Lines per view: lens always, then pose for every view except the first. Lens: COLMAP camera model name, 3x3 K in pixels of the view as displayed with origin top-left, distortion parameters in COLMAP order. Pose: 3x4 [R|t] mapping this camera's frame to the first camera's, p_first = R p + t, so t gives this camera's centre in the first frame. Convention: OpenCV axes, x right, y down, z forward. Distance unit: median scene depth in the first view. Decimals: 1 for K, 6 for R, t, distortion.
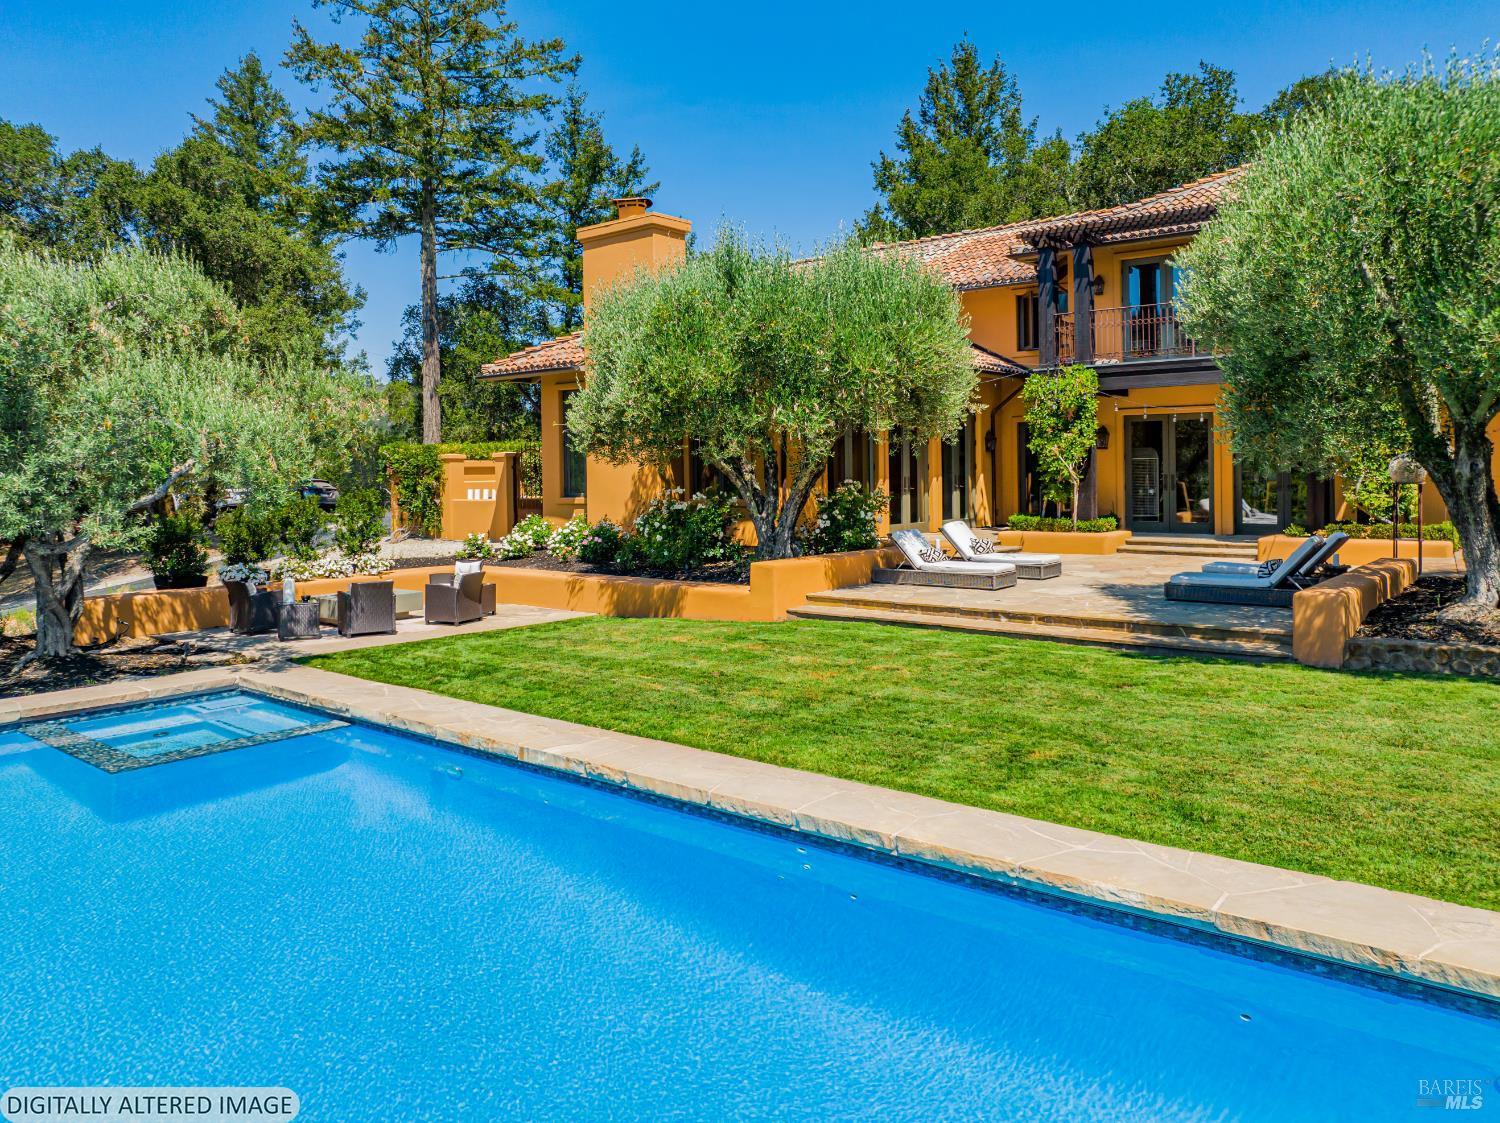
lens RADIAL K [[1092.8, 0, 749.9], [0, 1092.8, 453.3], [0, 0, 1]] dist [-0.010852, -0.004934]
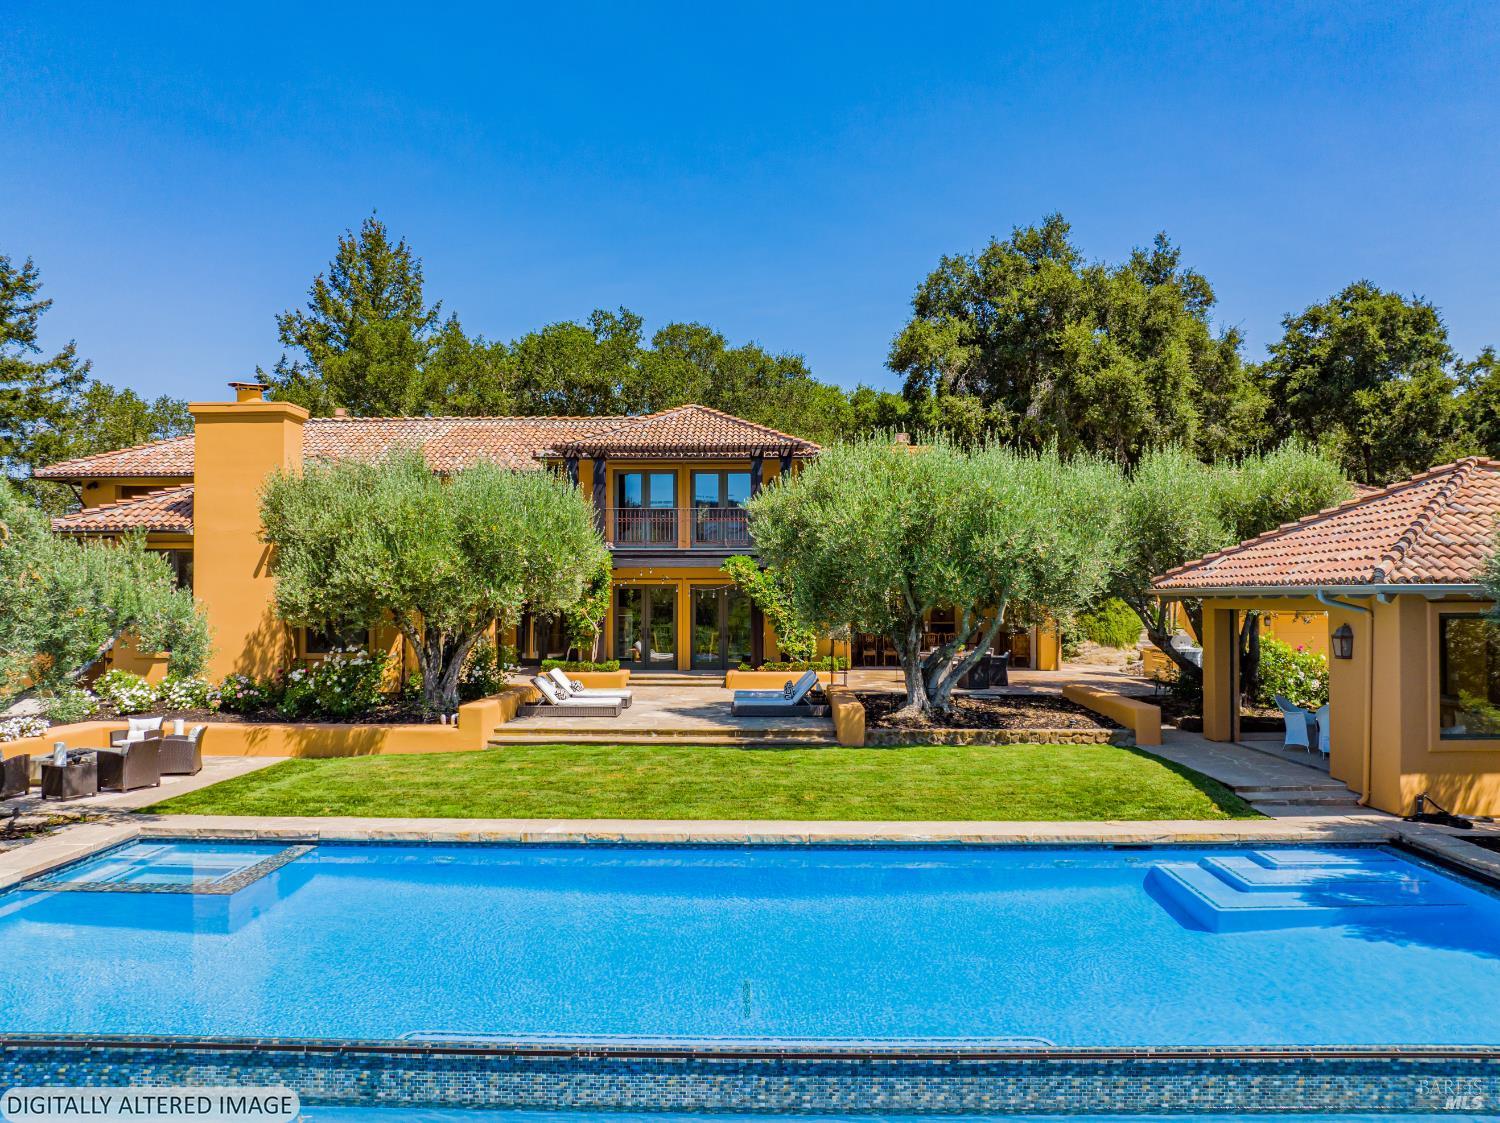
lens RADIAL K [[1078.5, 0, 750.0], [0, 1078.5, 561.5], [0, 0, 1]] dist [-0.002809, -0.054431]
pose [[0.778032, 0.032432, 0.627388, -0.496623], [-0.020405, 0.999444, -0.026361, -0.041893], [-0.627894, 0.007707, 0.778261, -0.202051]]
